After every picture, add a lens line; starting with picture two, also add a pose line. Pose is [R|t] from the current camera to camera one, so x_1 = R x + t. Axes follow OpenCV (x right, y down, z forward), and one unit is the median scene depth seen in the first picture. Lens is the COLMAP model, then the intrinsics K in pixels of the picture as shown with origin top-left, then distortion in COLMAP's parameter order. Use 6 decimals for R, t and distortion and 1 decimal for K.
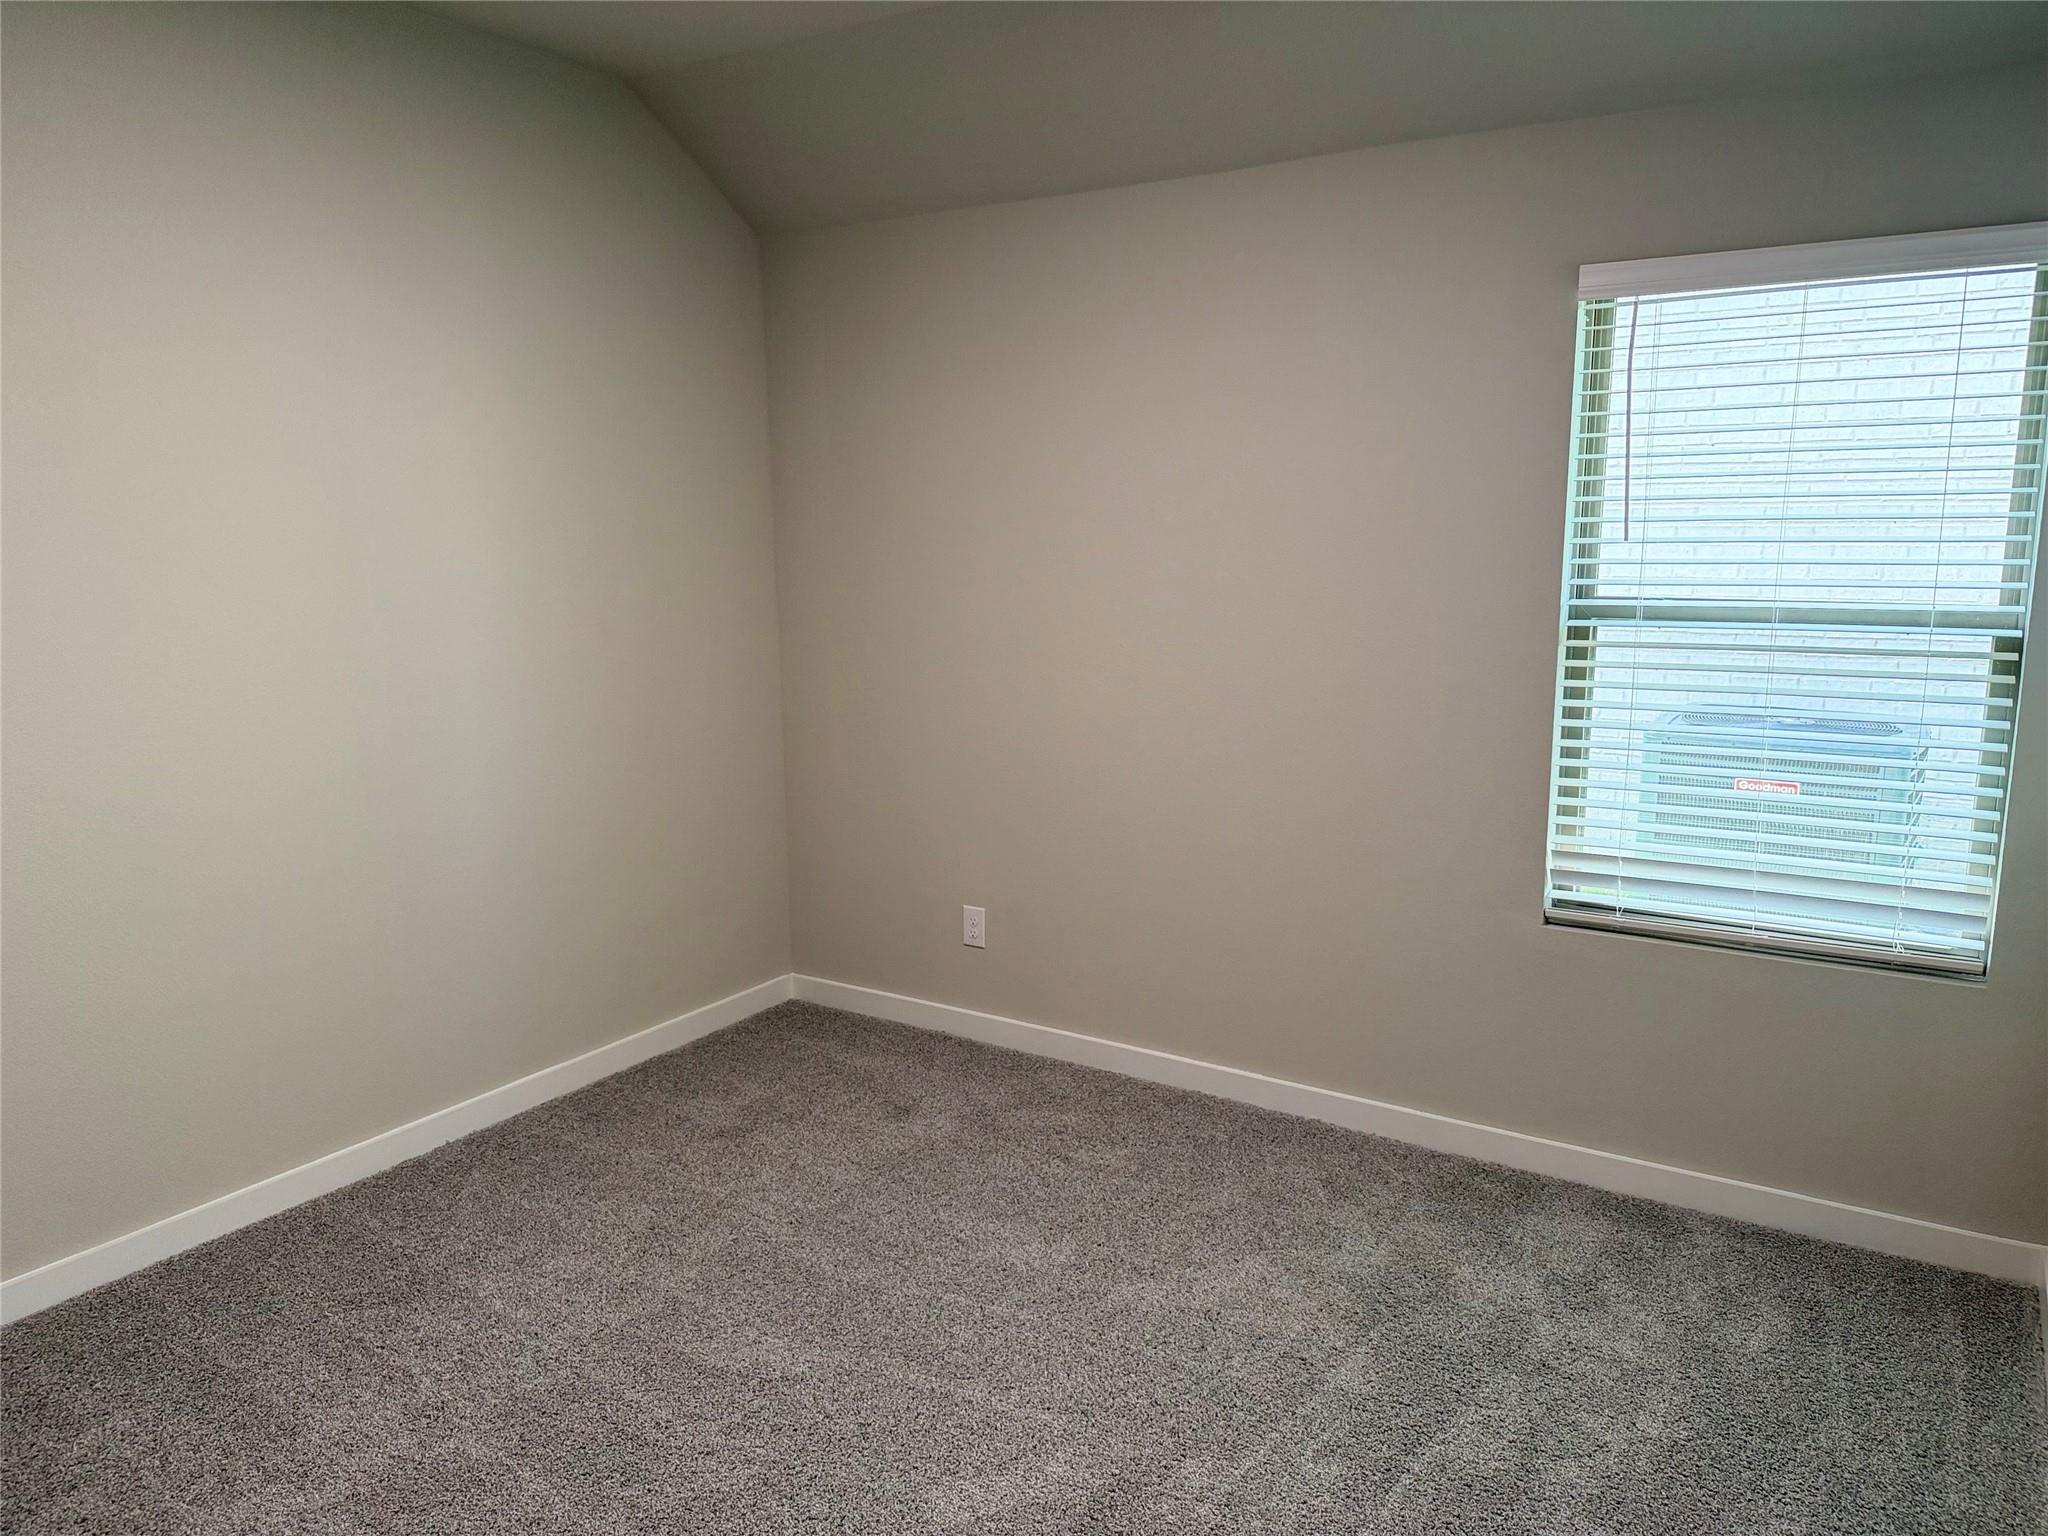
lens RADIAL K [[1433.9, 0, 1024.0], [0, 1433.9, 768.0], [0, 0, 1]] dist [0.001542, -0.001572]
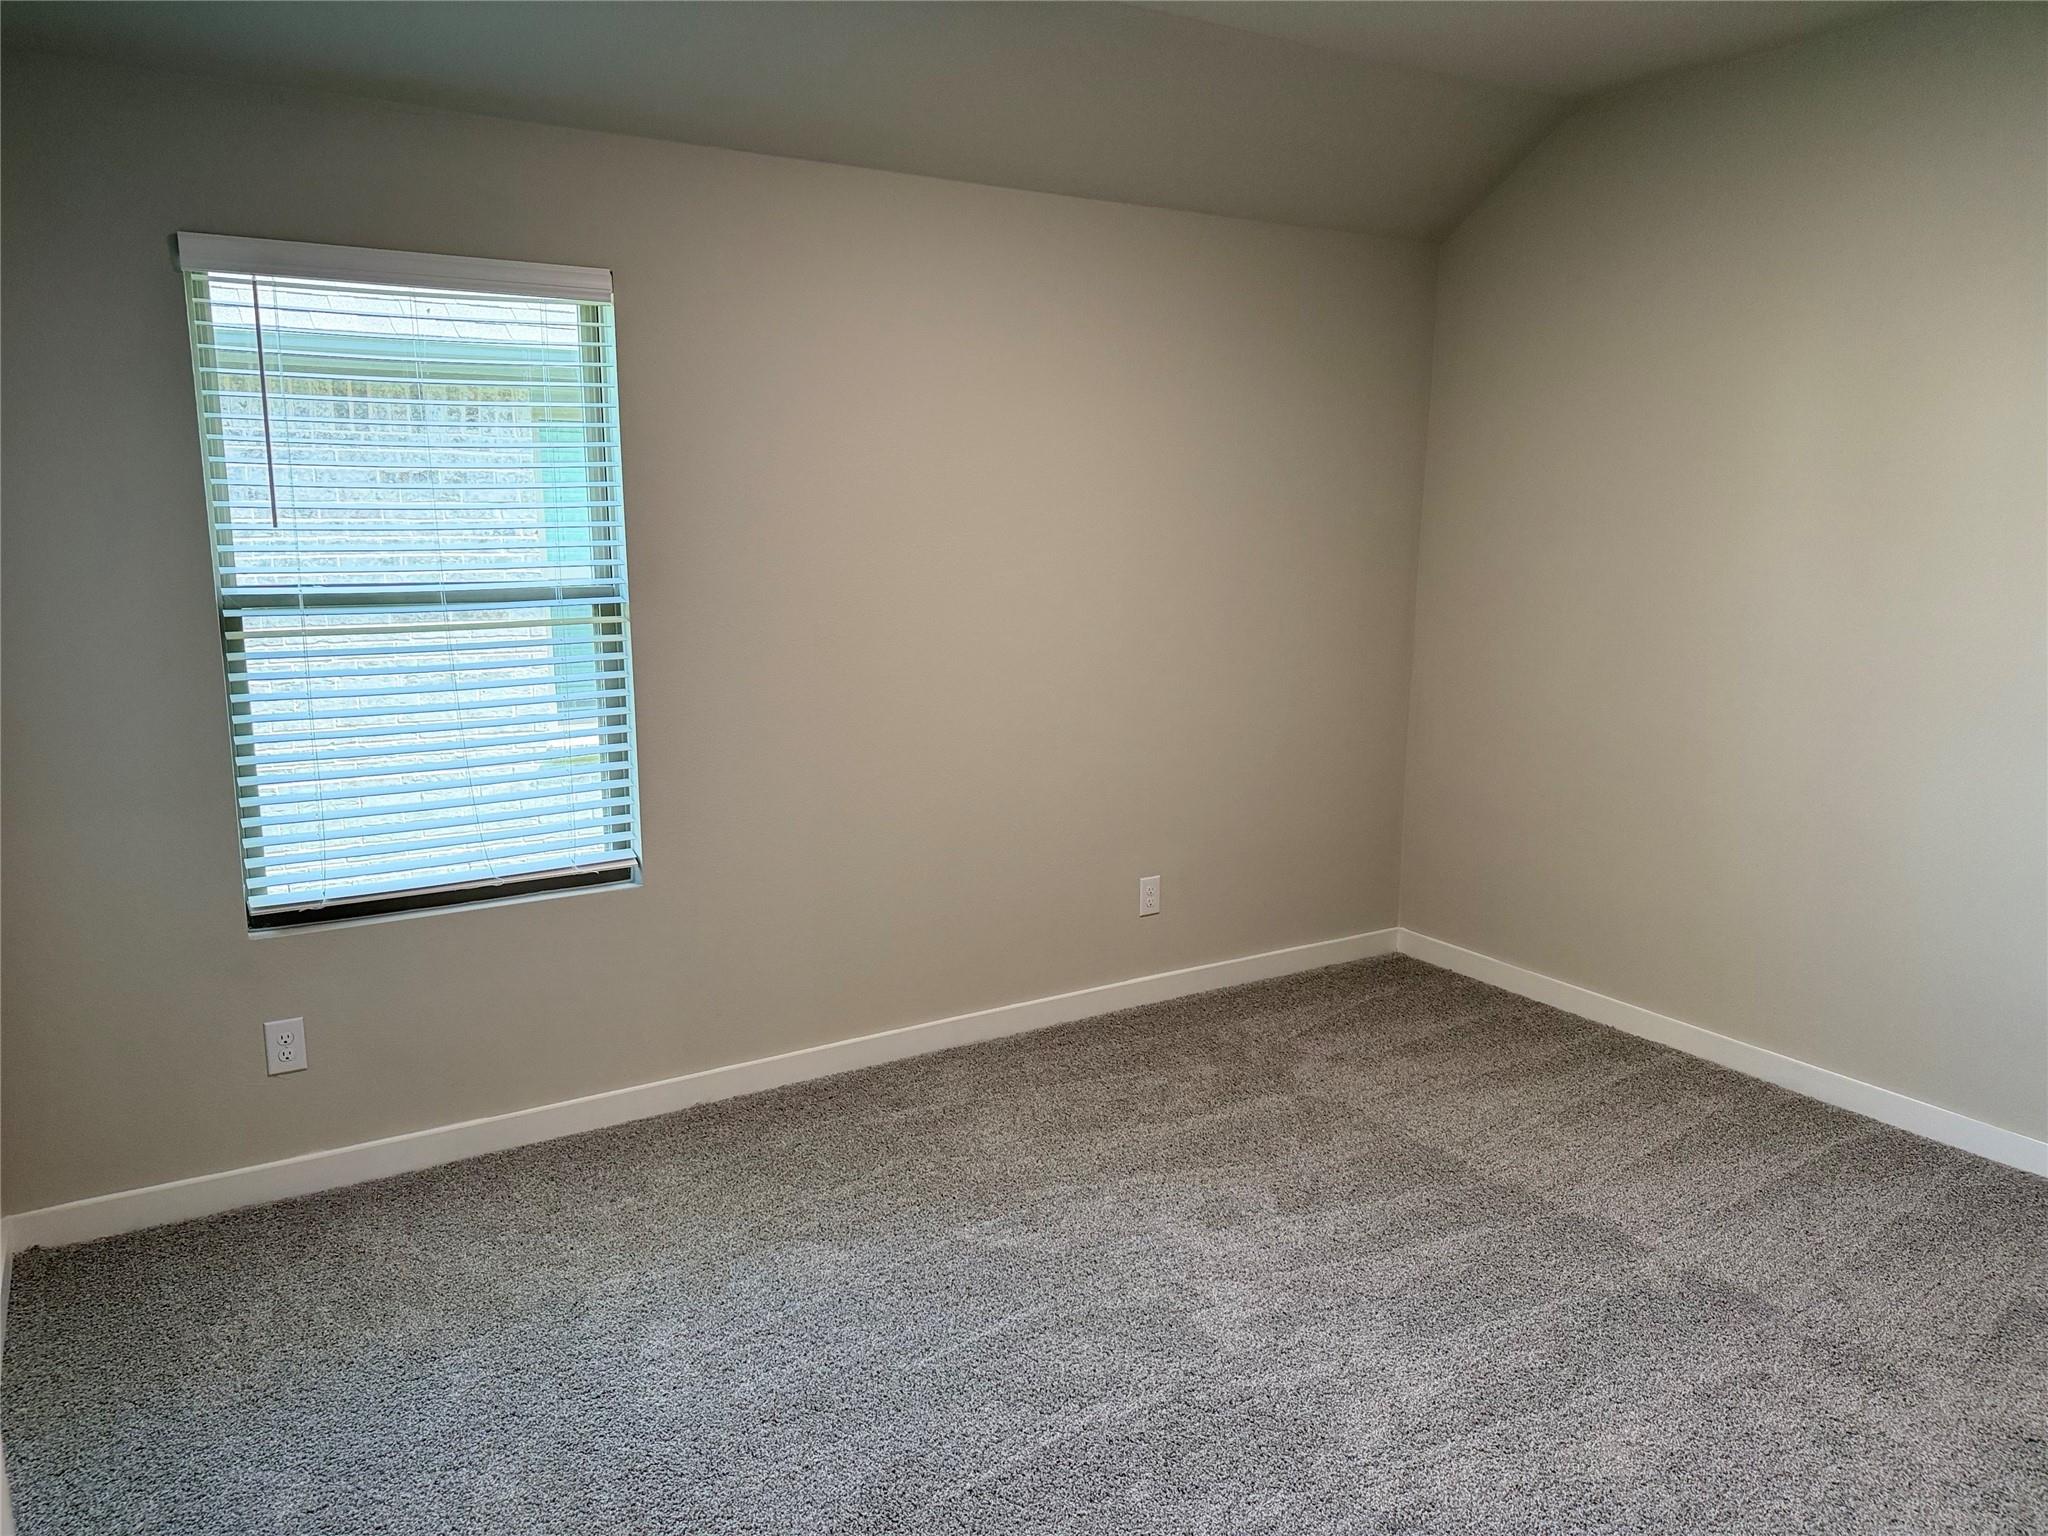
lens RADIAL K [[1359.7, 0, 1024.0], [0, 1359.7, 768.0], [0, 0, 1]] dist [0.004737, 0.001096]
pose [[0.404241, -0.161857, 0.900217, -0.246739], [0.145411, 0.983073, 0.111458, -0.027561], [-0.903020, 0.085845, 0.420934, 0.167681]]
